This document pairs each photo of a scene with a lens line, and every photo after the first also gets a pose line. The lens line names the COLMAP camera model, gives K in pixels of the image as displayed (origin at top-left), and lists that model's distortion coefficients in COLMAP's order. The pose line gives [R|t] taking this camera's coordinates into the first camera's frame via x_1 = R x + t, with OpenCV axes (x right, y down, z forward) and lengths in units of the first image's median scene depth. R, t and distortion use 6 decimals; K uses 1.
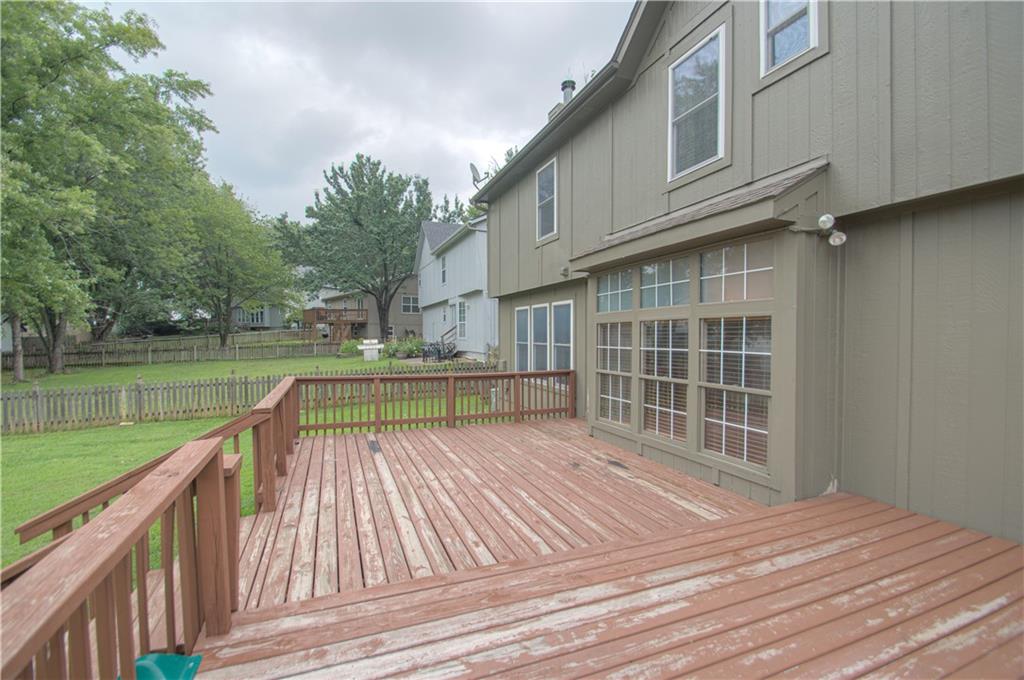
lens RADIAL K [[445.5, 0, 513.2], [0, 445.5, 342.8], [0, 0, 1]] dist [0.000006, 0.000062]
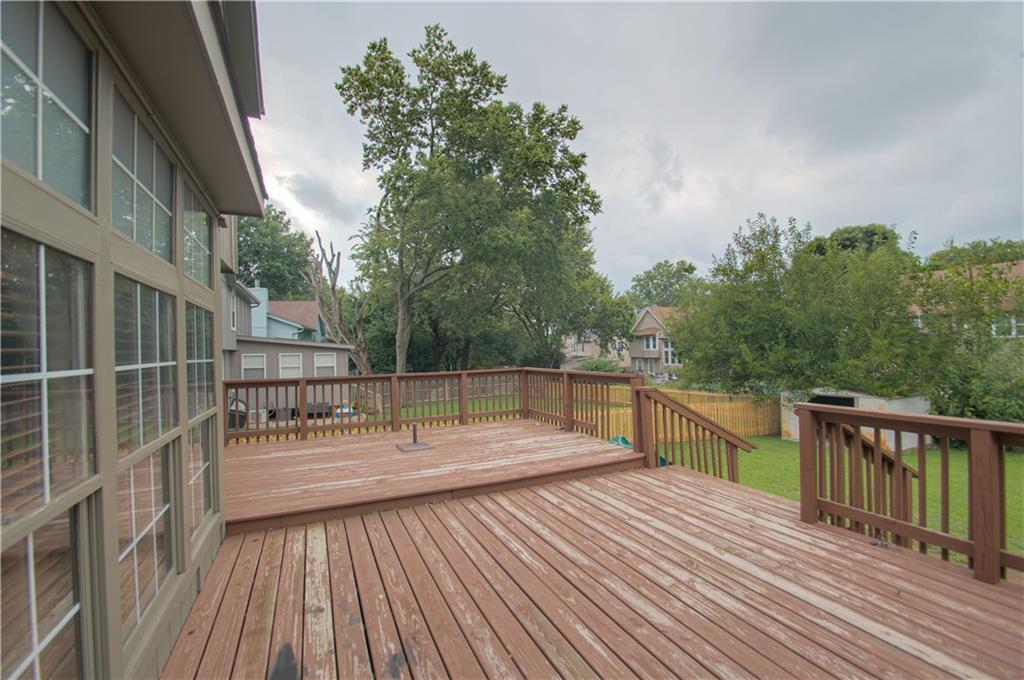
lens RADIAL K [[445.5, 0, 512.7], [0, 445.5, 345.5], [0, 0, 1]] dist [0.000006, 0.000062]
pose [[-0.999047, 0.025143, -0.035665, 0.069027], [0.024682, 0.999607, 0.013303, -0.001082], [0.035986, 0.012410, -0.999275, 1.913989]]
